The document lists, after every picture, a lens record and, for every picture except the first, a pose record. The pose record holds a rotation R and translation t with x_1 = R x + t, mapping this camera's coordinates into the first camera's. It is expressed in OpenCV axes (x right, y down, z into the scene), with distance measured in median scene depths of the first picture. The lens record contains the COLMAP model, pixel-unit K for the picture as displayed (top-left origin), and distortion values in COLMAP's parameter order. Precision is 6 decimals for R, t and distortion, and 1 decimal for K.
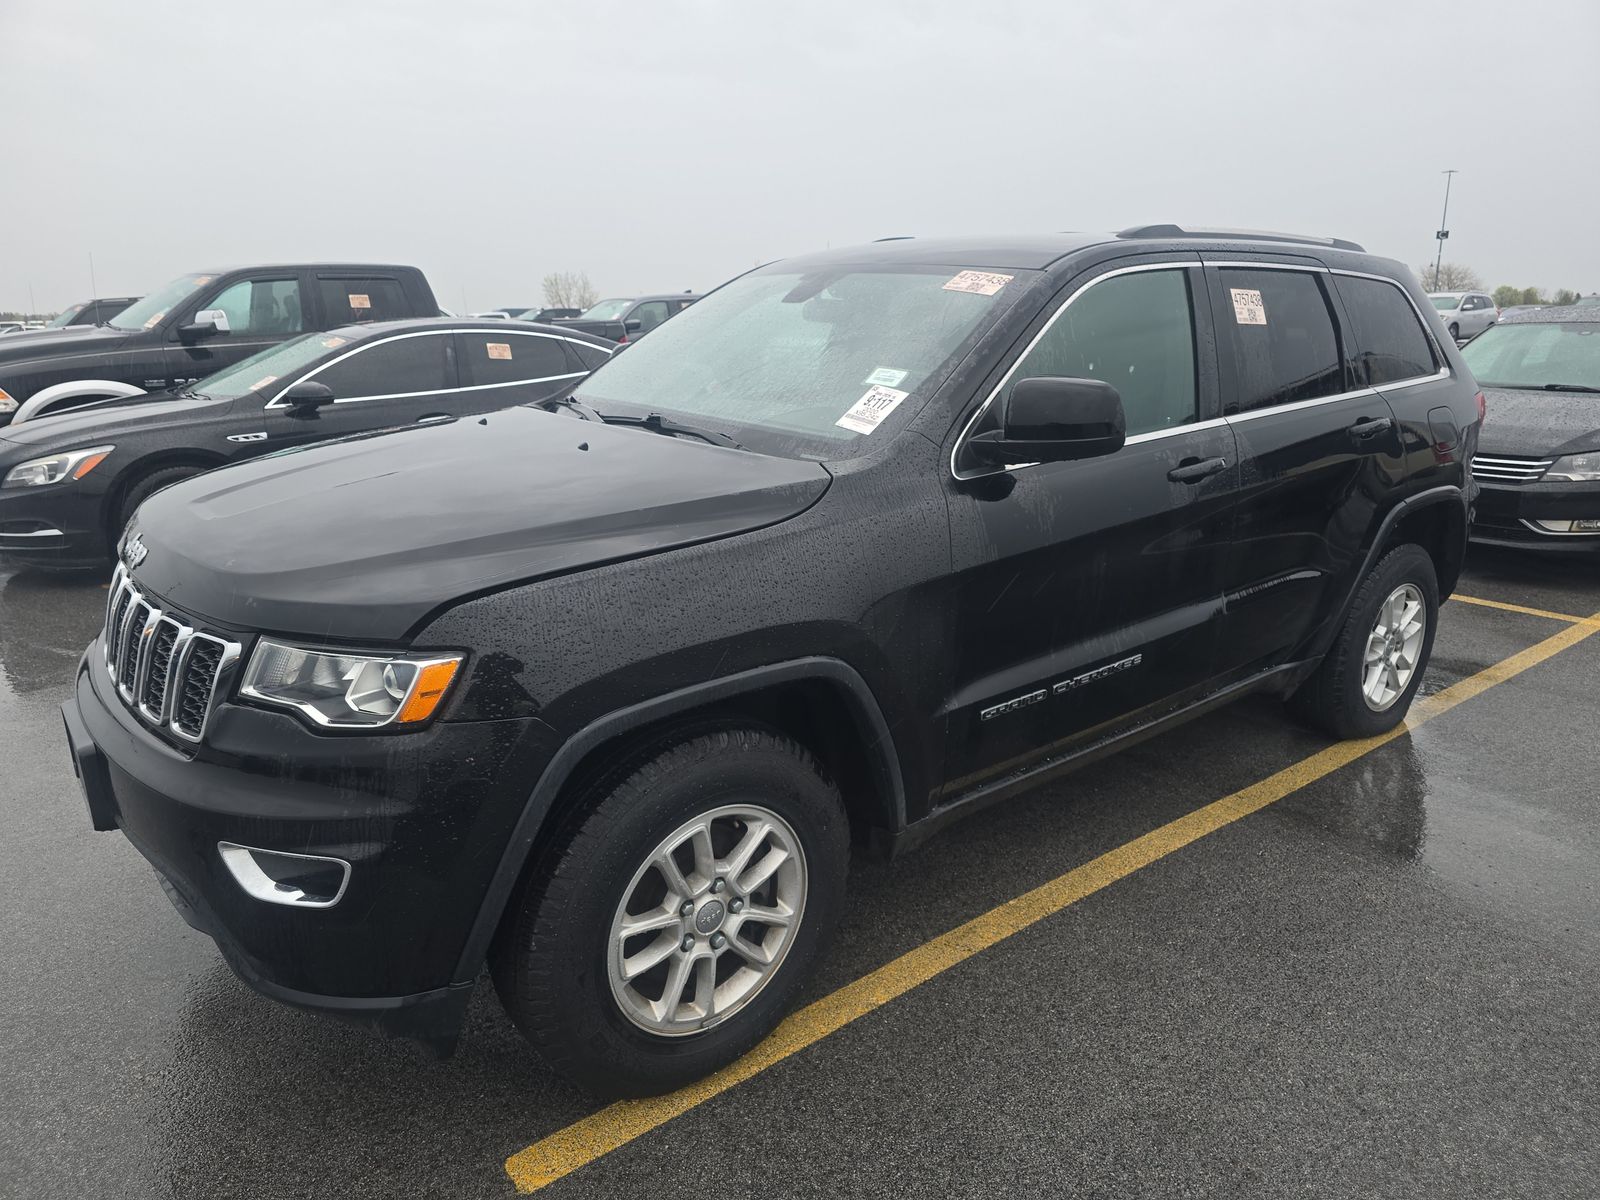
lens RADIAL K [[1076.1, 0, 804.0], [0, 1076.1, 608.6], [0, 0, 1]] dist [0.004559, -0.001109]
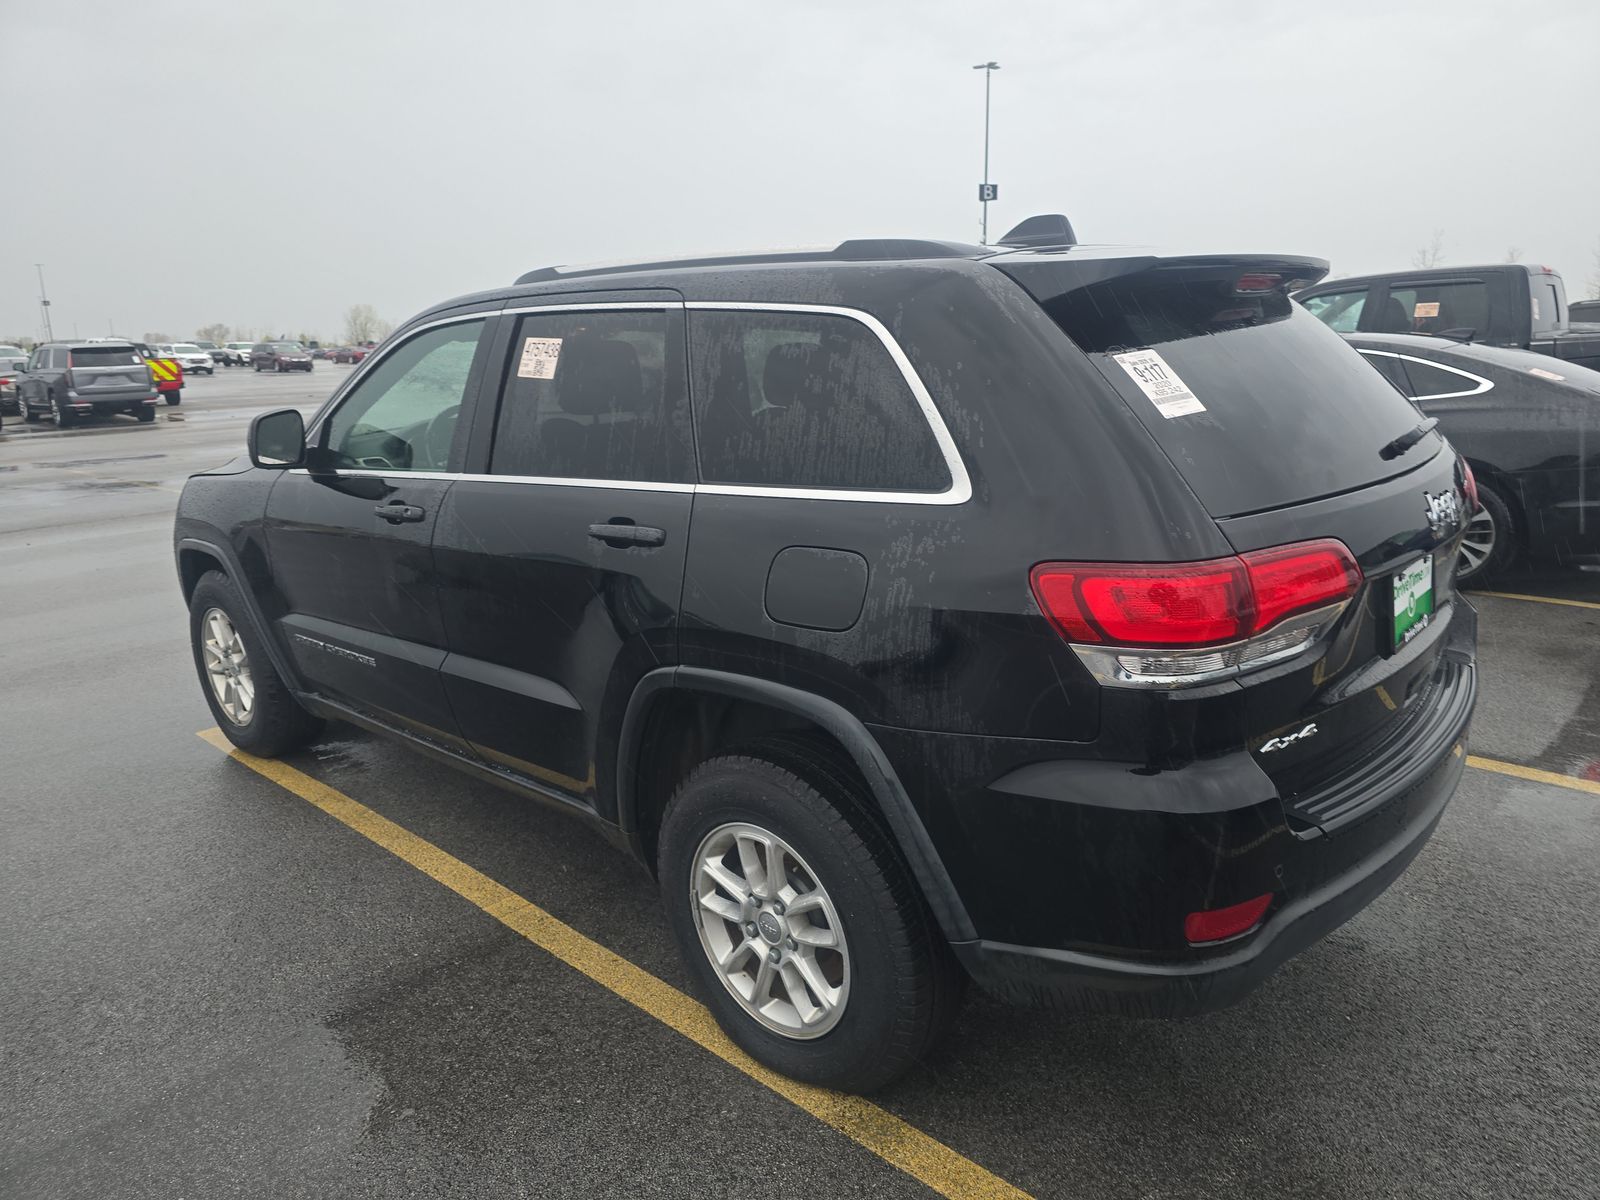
lens RADIAL K [[1076.1, 0, 804.0], [0, 1076.1, 608.6], [0, 0, 1]] dist [0.004559, -0.001109]
pose [[0.162363, 0.243610, -0.956186, 1.315598], [-0.237605, 0.950183, 0.201734, -0.312981], [0.957696, 0.194440, 0.212158, 1.056633]]
